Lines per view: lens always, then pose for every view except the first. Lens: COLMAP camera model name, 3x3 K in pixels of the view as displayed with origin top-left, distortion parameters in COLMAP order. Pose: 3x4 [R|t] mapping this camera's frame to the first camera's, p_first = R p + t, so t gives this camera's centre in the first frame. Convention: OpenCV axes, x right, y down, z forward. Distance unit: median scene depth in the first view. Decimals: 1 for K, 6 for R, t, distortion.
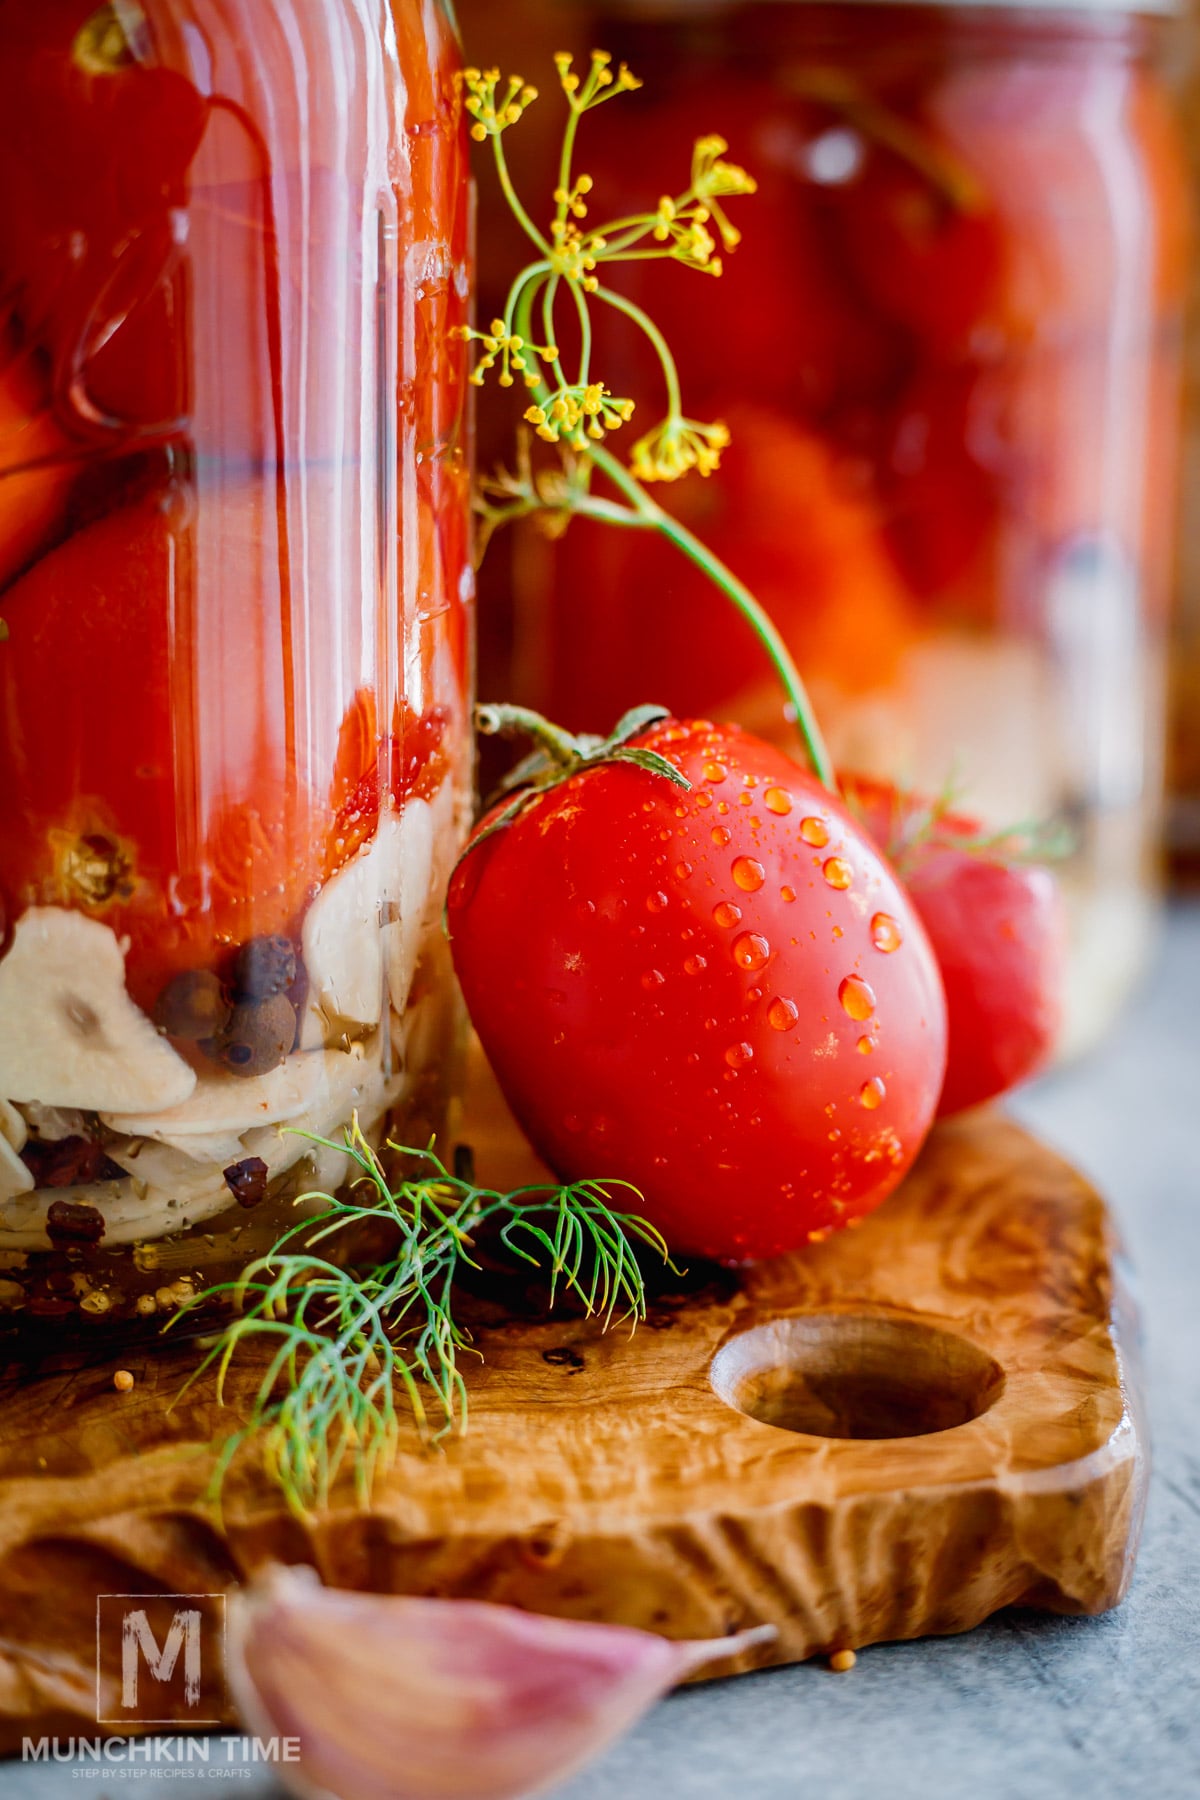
lens RADIAL K [[3224.3, 0, 882.4], [0, 3224.3, 900.0], [0, 0, 1]] dist [-0.129541, -0.107493]
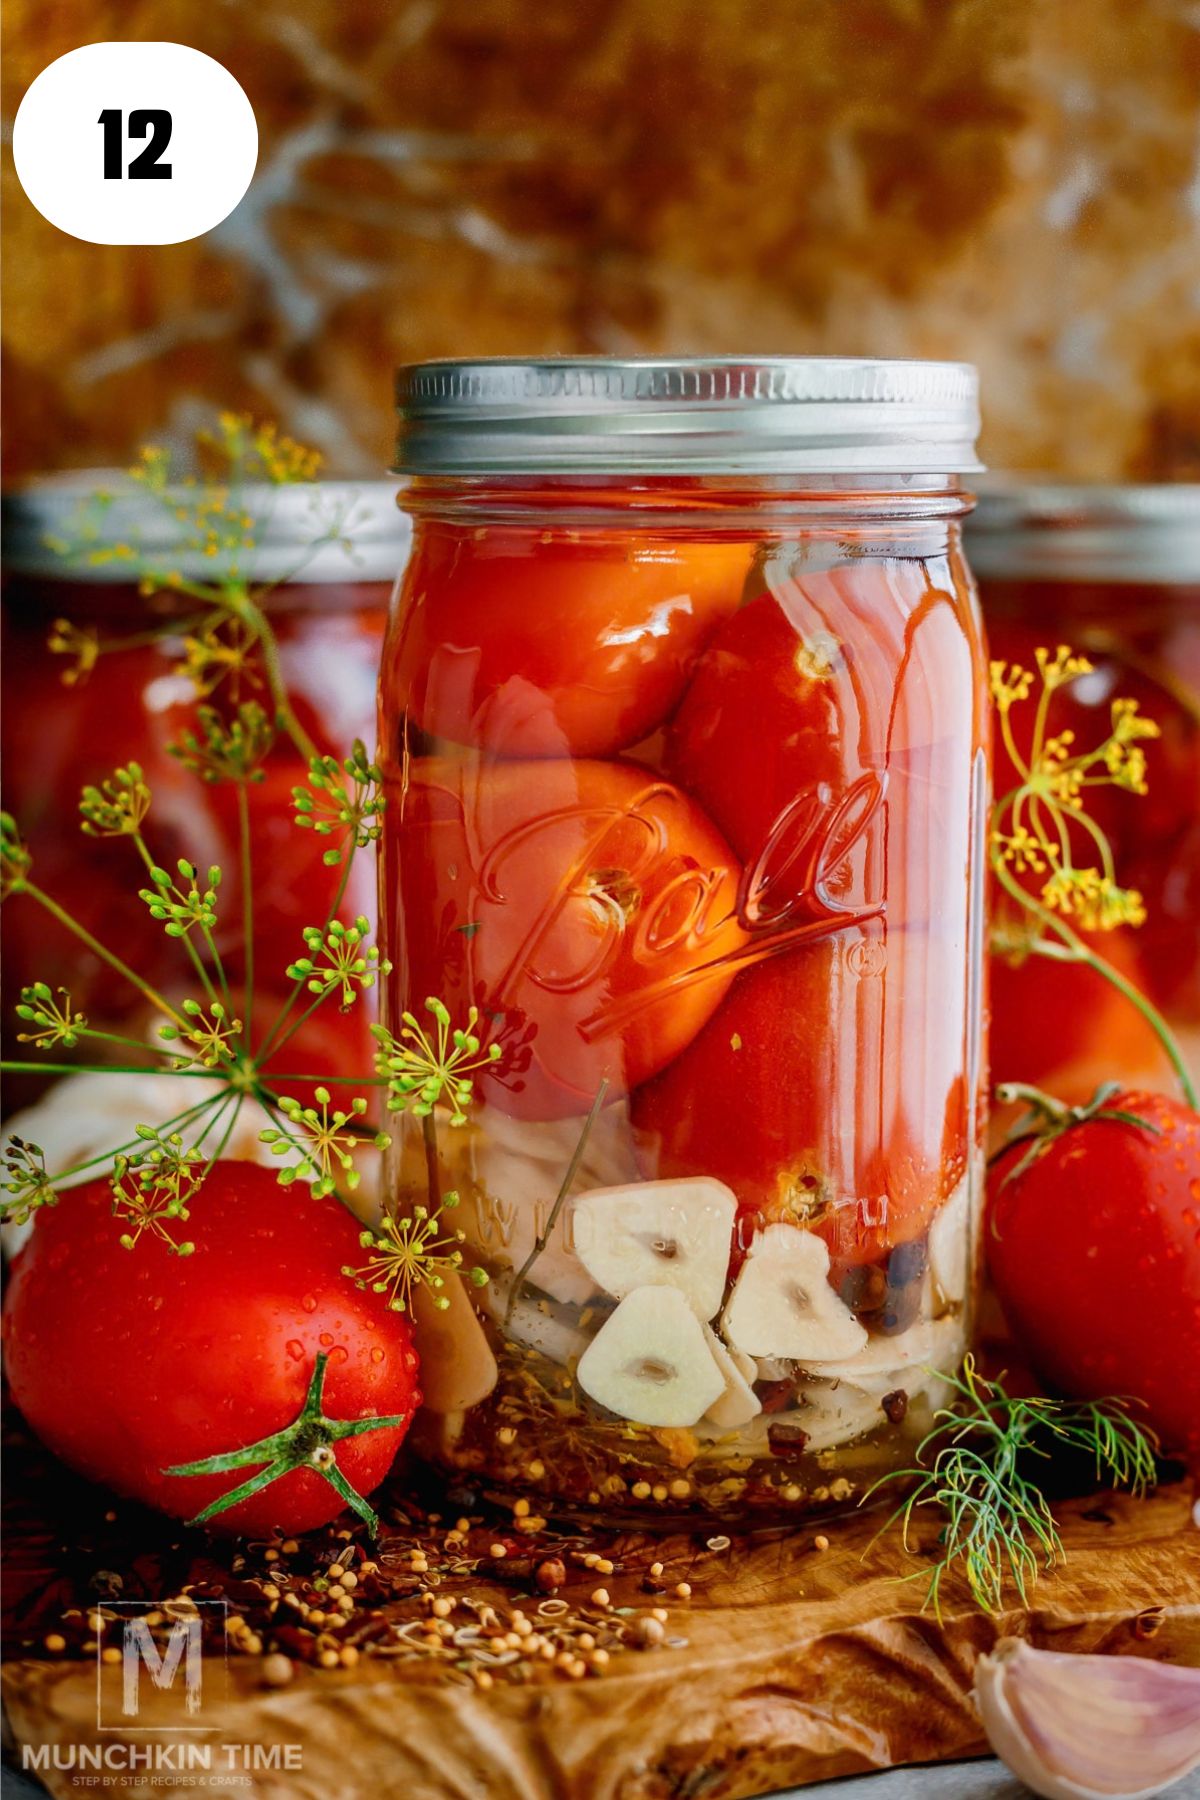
lens RADIAL K [[3531.6, 0, 600.0], [0, 3531.6, 900.0], [0, 0, 1]] dist [-0.116231, -0.285723]
pose [[0.996502, -0.027580, 0.078885, -0.458360], [0.036352, 0.993040, -0.112023, 0.032369], [-0.075246, 0.114499, 0.990570, -0.642003]]
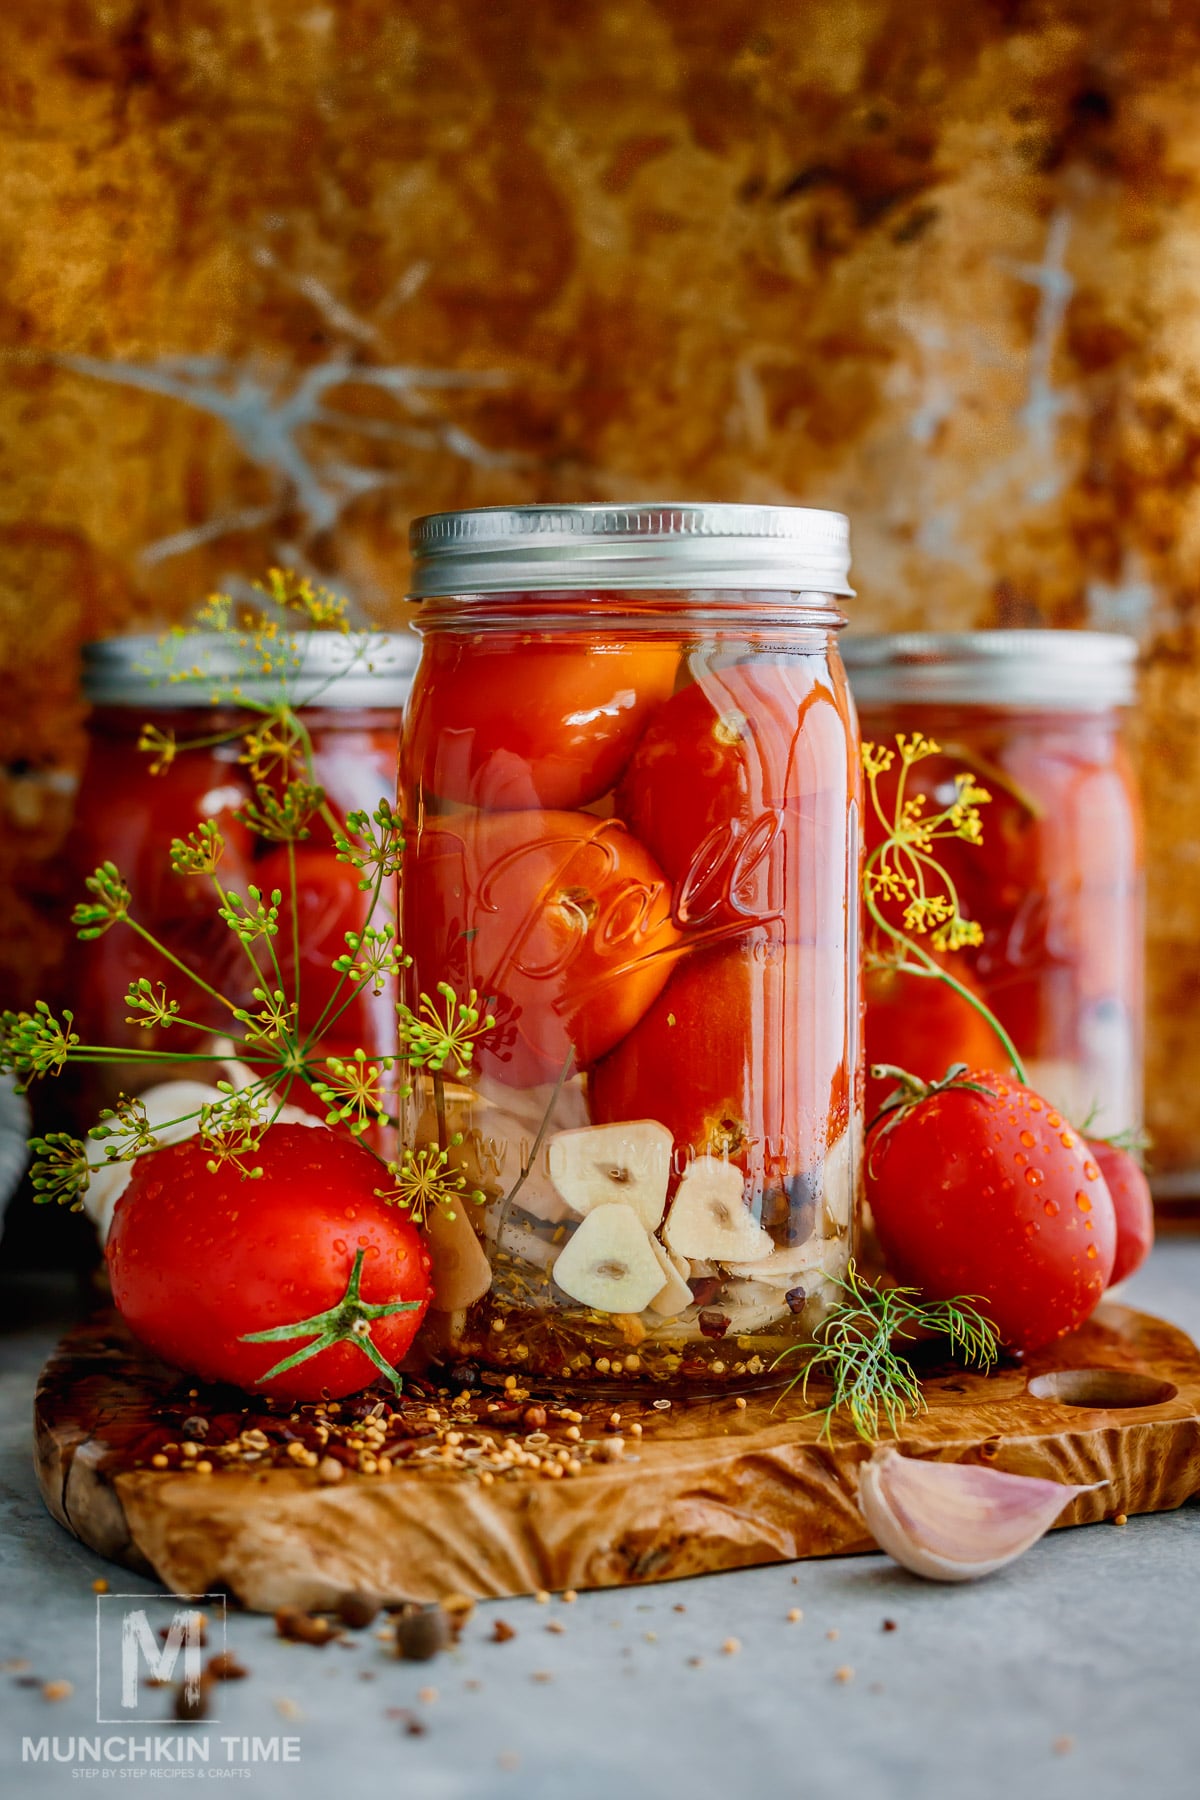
lens RADIAL K [[3531.6, 0, 600.0], [0, 3531.6, 900.0], [0, 0, 1]] dist [-0.116231, -0.285723]
pose [[0.994480, -0.025688, 0.101738, -0.529608], [0.046422, 0.977234, -0.207023, 0.289517], [-0.094104, 0.210603, 0.973032, -1.131306]]
